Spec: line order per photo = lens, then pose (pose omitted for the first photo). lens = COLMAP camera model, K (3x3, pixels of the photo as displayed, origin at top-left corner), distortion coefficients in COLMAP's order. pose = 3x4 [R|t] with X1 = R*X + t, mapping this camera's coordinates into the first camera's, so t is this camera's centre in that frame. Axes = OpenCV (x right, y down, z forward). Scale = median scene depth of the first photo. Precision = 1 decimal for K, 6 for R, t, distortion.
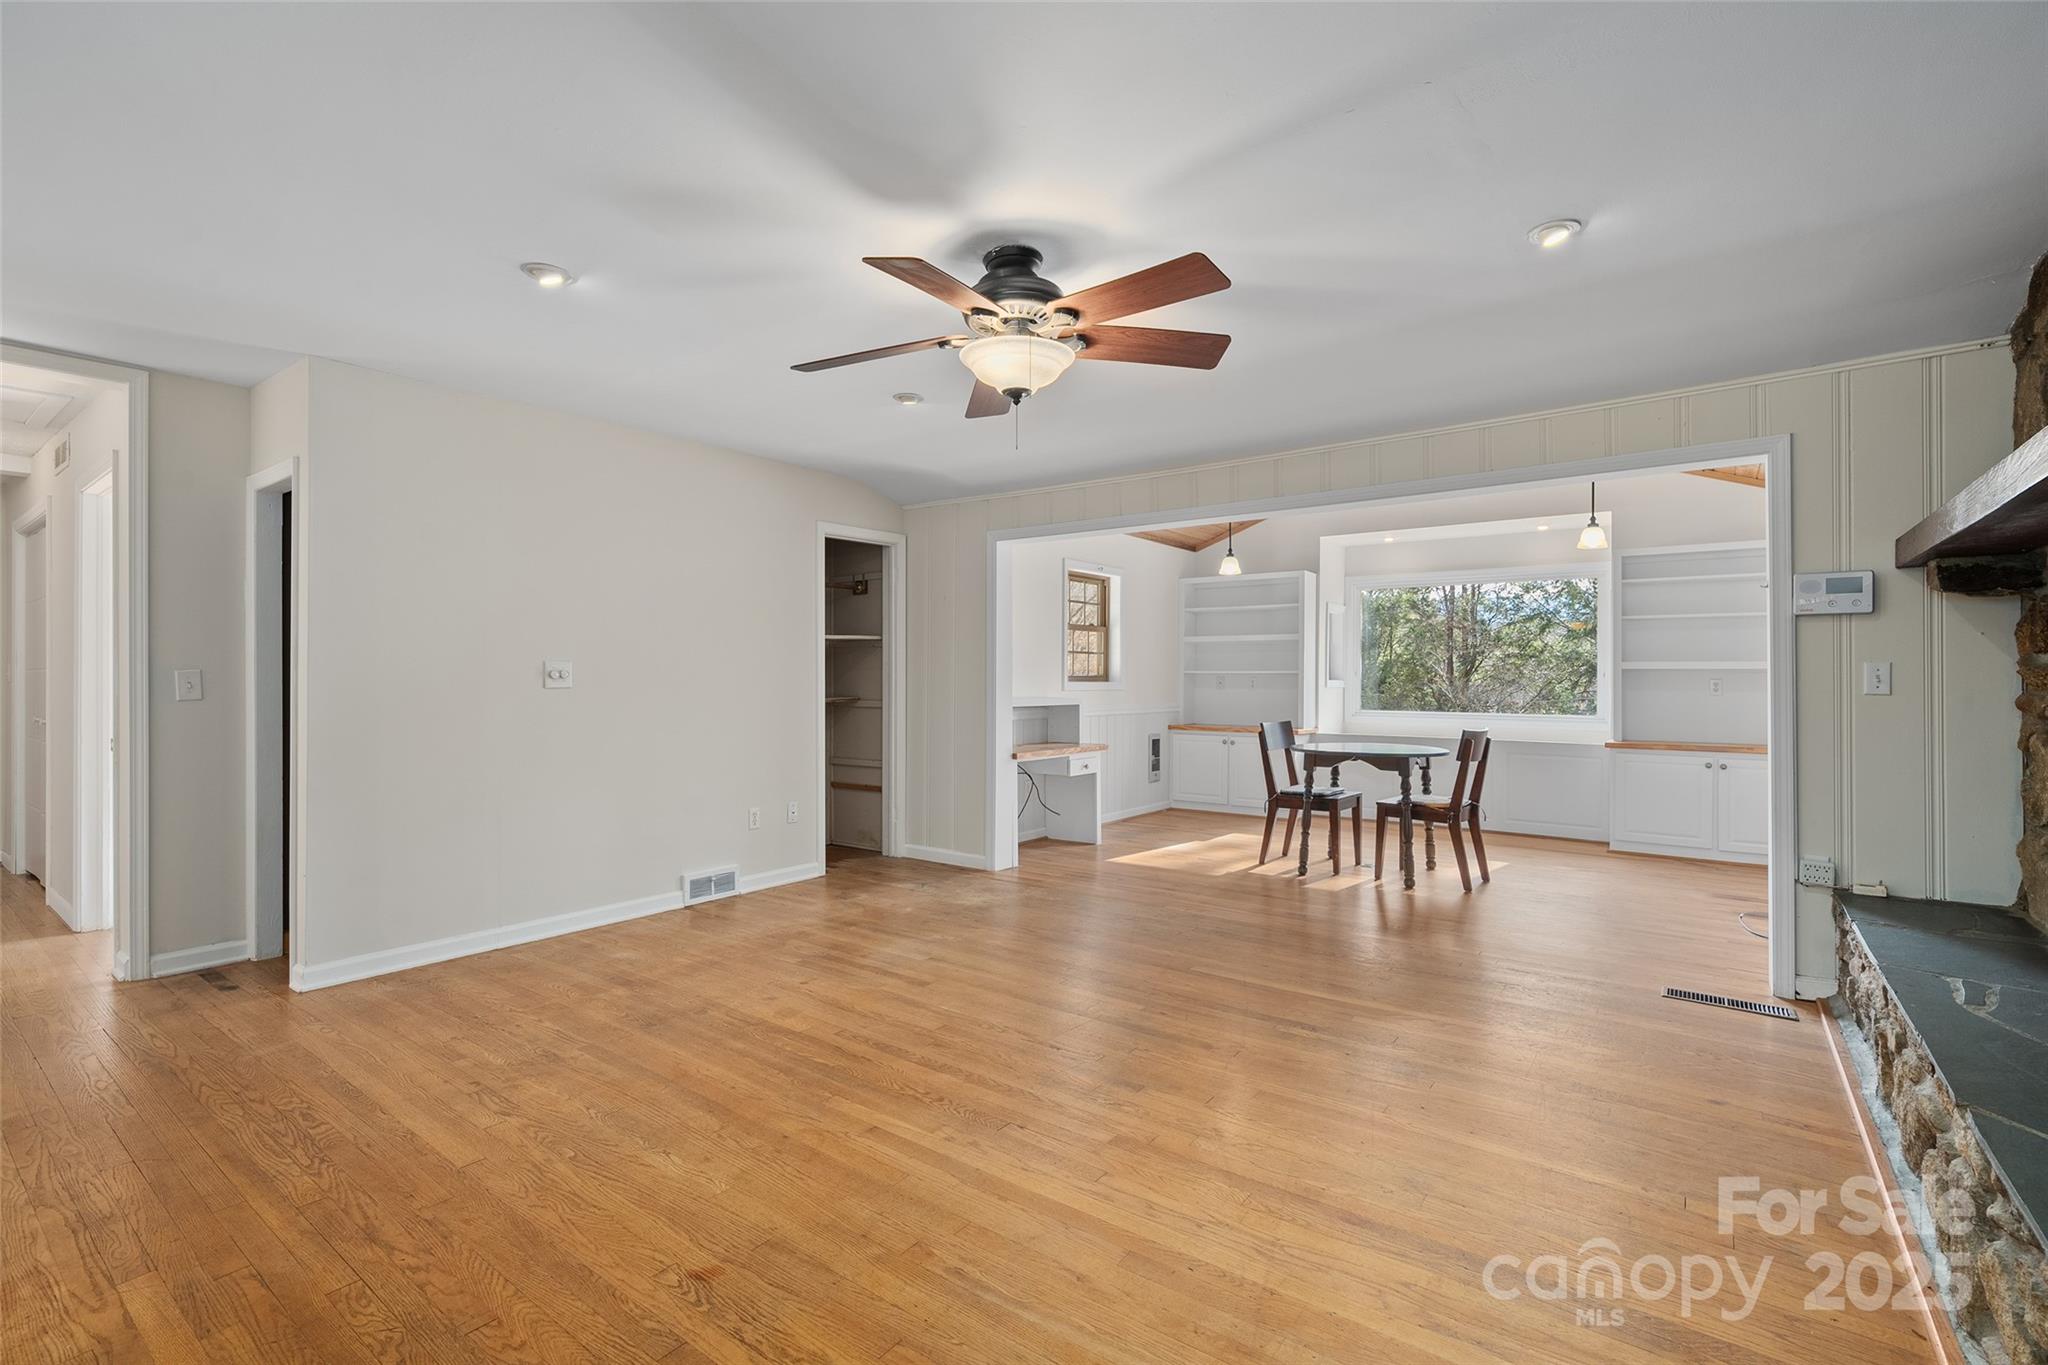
lens RADIAL K [[923.1, 0, 1027.6], [0, 923.1, 677.1], [0, 0, 1]] dist [-0.003039, -0.000184]
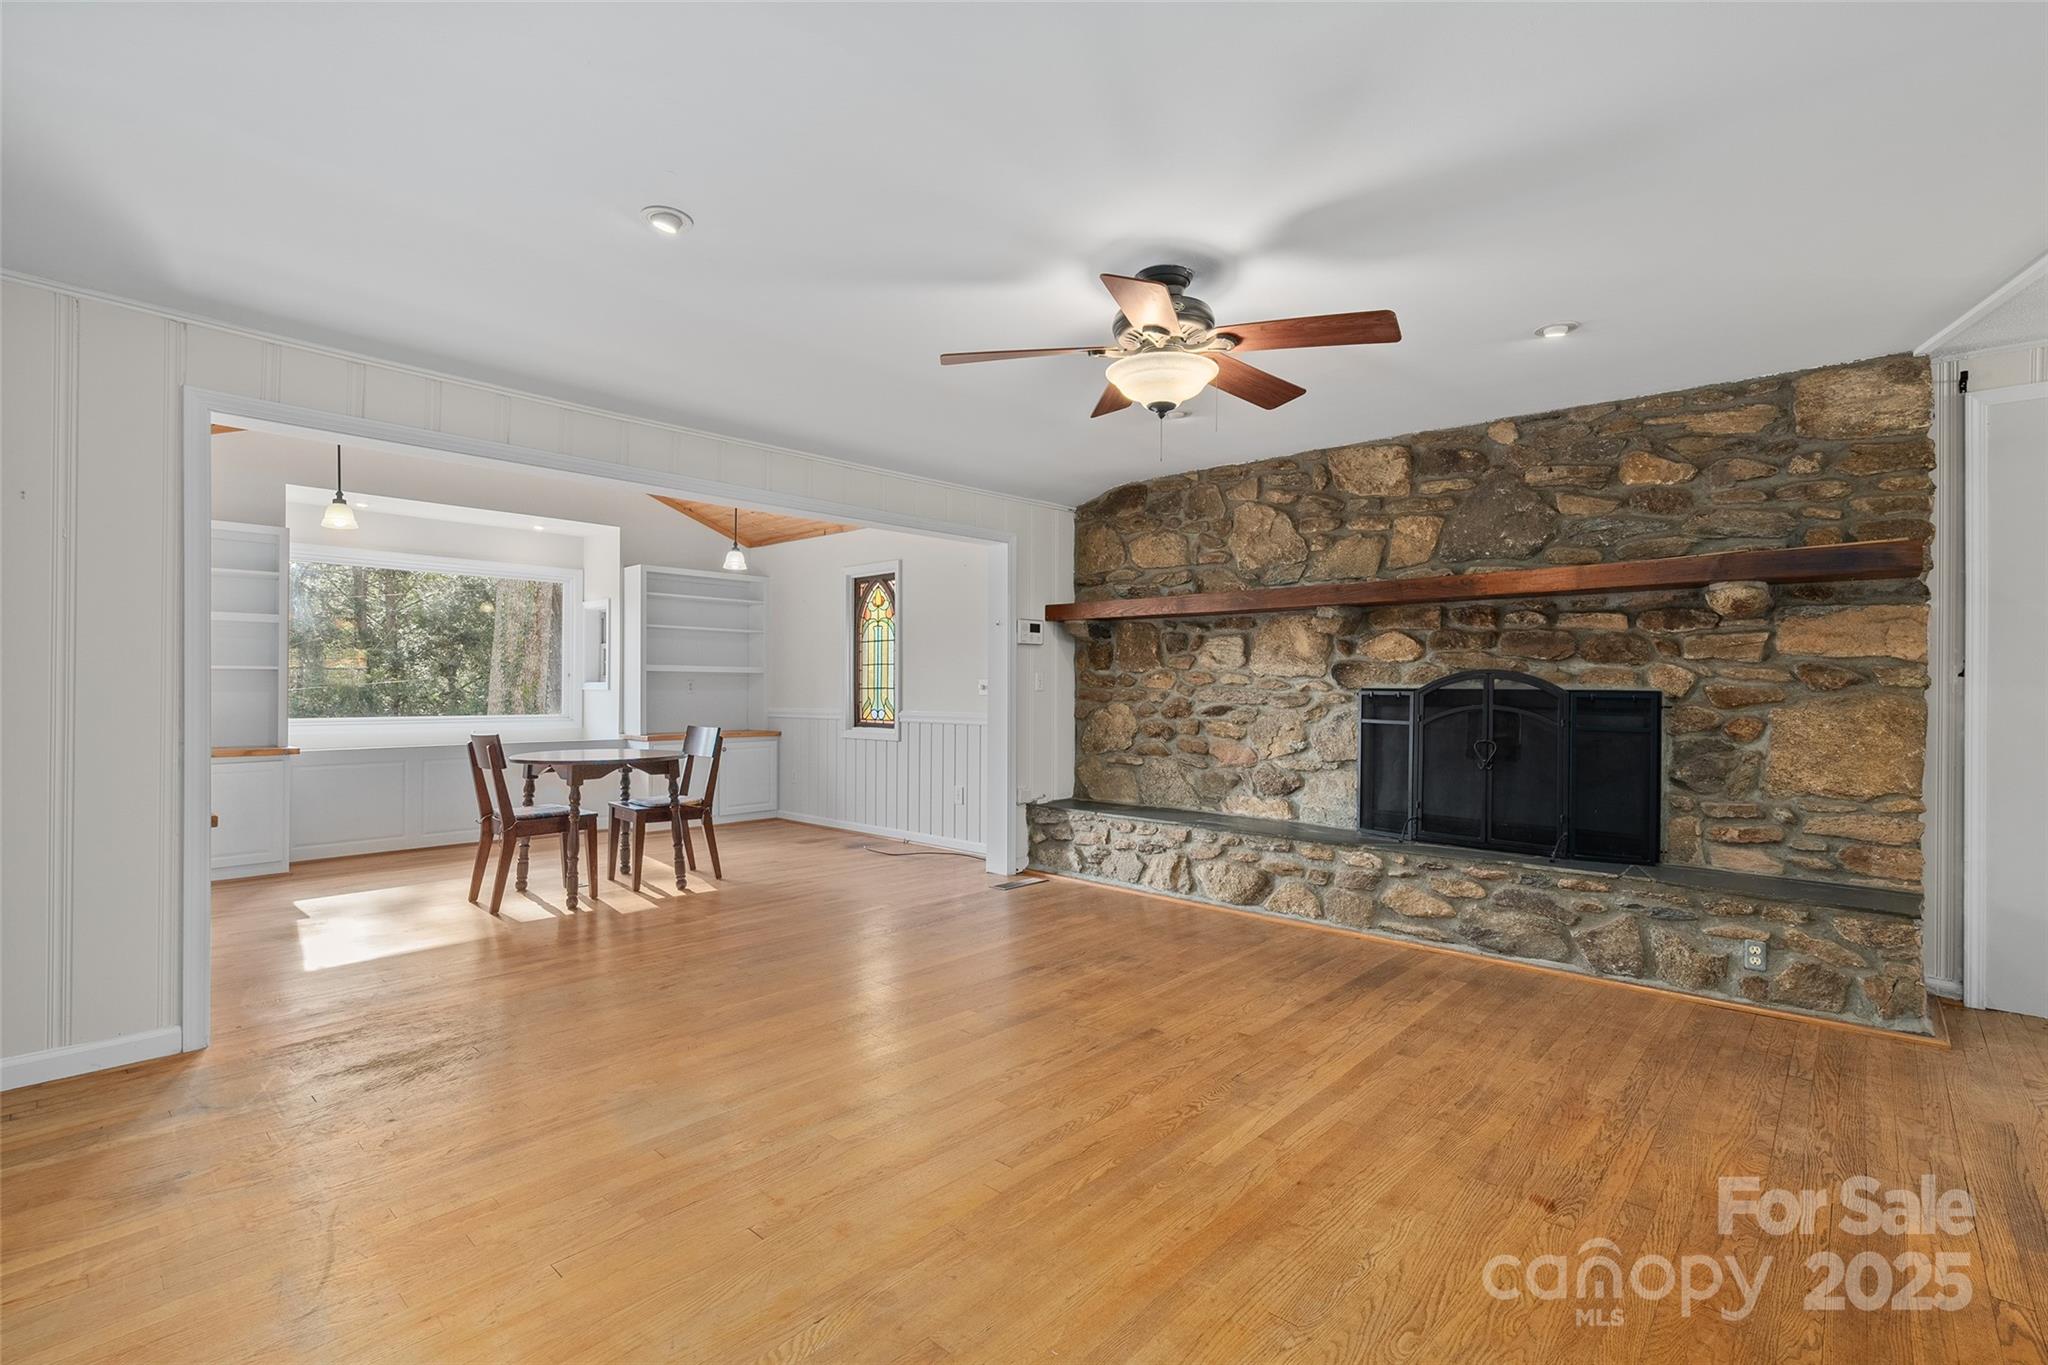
lens RADIAL K [[931.3, 0, 1024.0], [0, 931.3, 682.5], [0, 0, 1]] dist [-0.000015, 0.000153]
pose [[0.096705, 0.004315, 0.995304, -0.427082], [-0.010264, 0.999942, -0.003338, 0.004146], [-0.995260, -0.009893, 0.096744, 0.420693]]
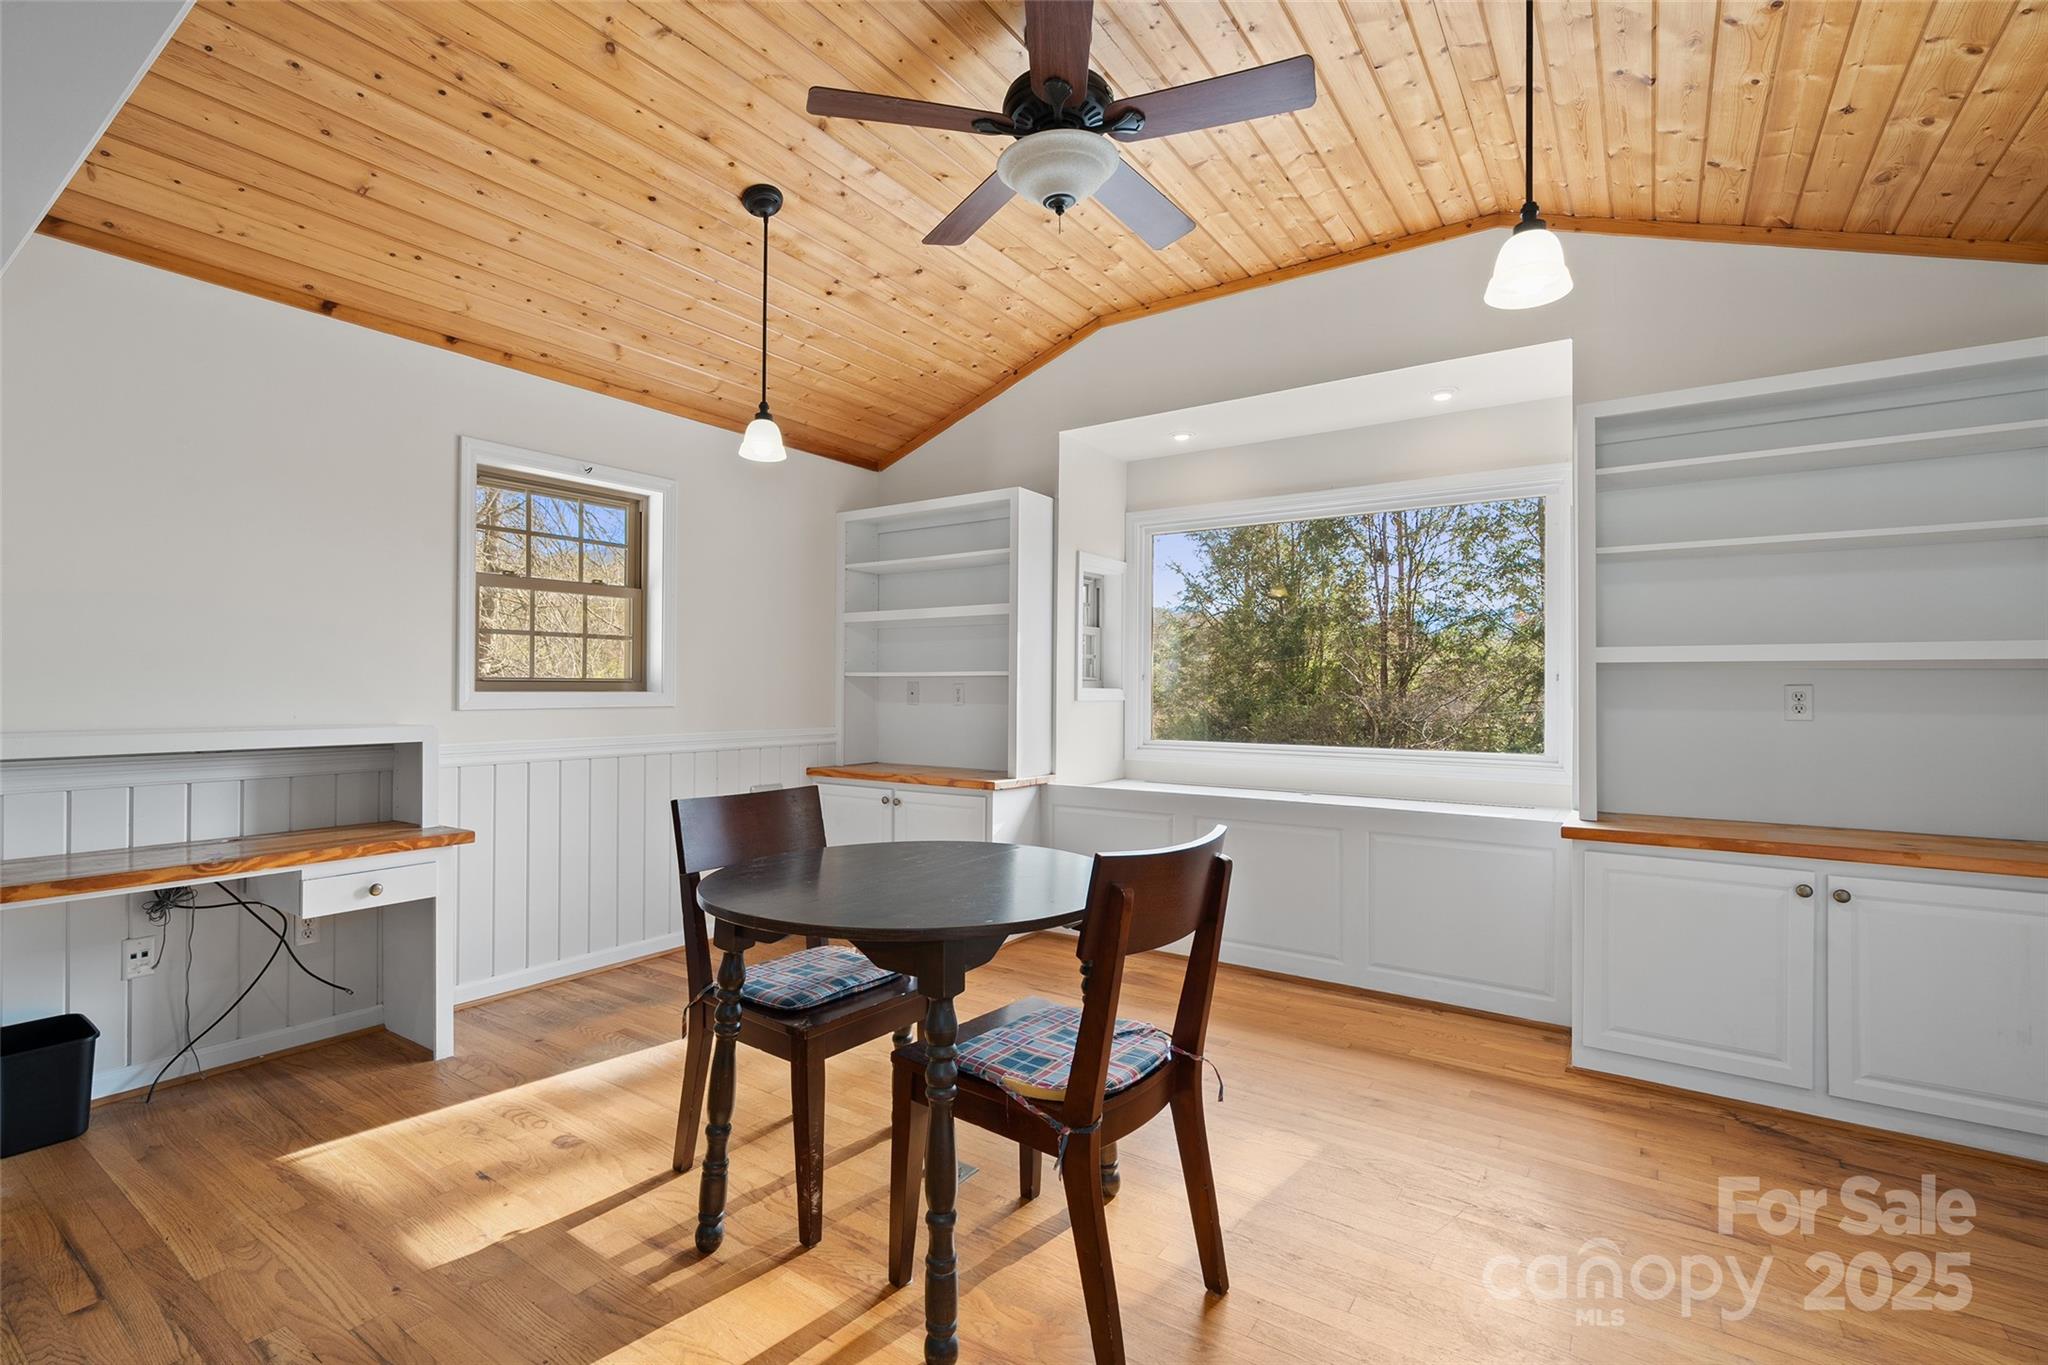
lens RADIAL K [[917.7, 0, 1015.5], [0, 917.7, 685.5], [0, 0, 1]] dist [-0.016023, 0.000043]
pose [[0.999631, 0.000236, 0.027176, 0.335337], [-0.000202, 0.999999, -0.001276, 0.003080], [-0.027176, 0.001270, 0.999630, 0.542701]]
